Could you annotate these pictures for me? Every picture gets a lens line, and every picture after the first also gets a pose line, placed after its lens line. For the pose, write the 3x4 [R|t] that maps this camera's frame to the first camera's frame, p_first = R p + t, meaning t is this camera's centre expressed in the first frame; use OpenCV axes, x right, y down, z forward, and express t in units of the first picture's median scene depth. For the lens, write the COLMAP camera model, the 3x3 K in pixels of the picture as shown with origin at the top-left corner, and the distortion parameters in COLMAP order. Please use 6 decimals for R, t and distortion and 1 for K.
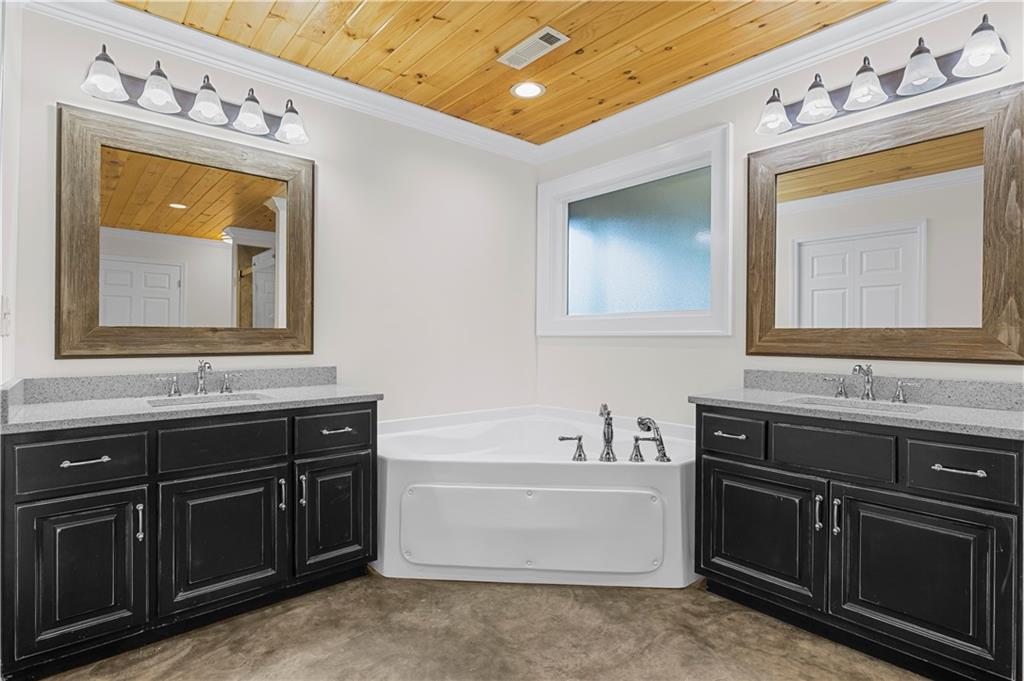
lens RADIAL K [[514.1, 0, 509.9], [0, 514.1, 334.8], [0, 0, 1]] dist [0.004053, 0.001165]
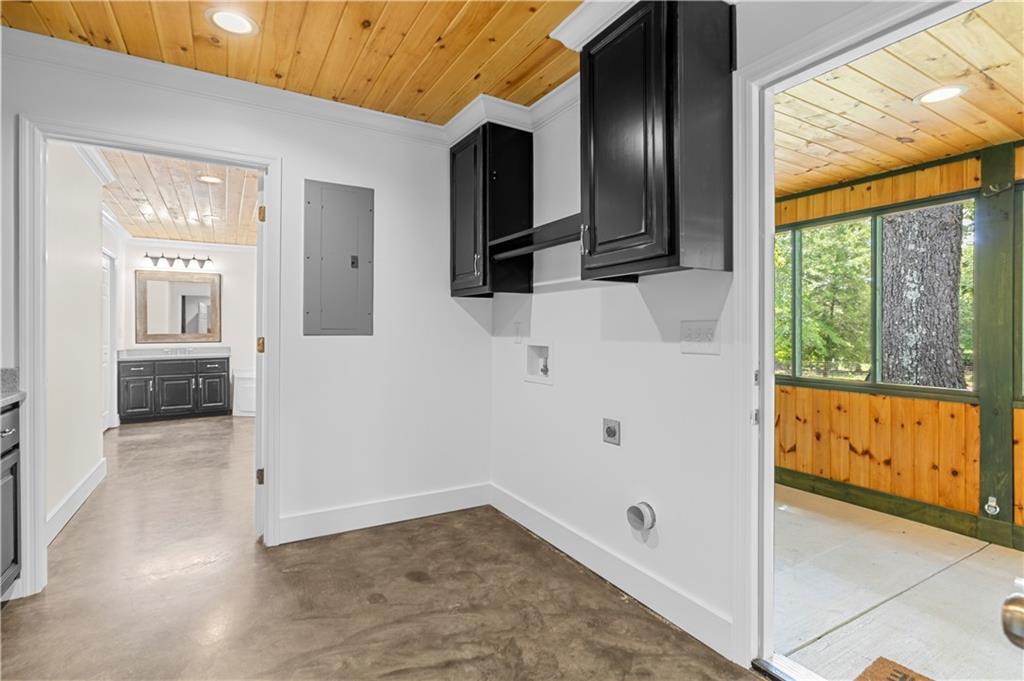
lens RADIAL K [[492.1, 0, 512.2], [0, 492.1, 337.4], [0, 0, 1]] dist [0.000613, 0.000003]
pose [[0.984160, 0.001128, -0.177278, 0.671987], [0.001979, 0.999848, 0.017346, -0.013102], [0.177271, -0.017422, 0.984008, -0.551665]]
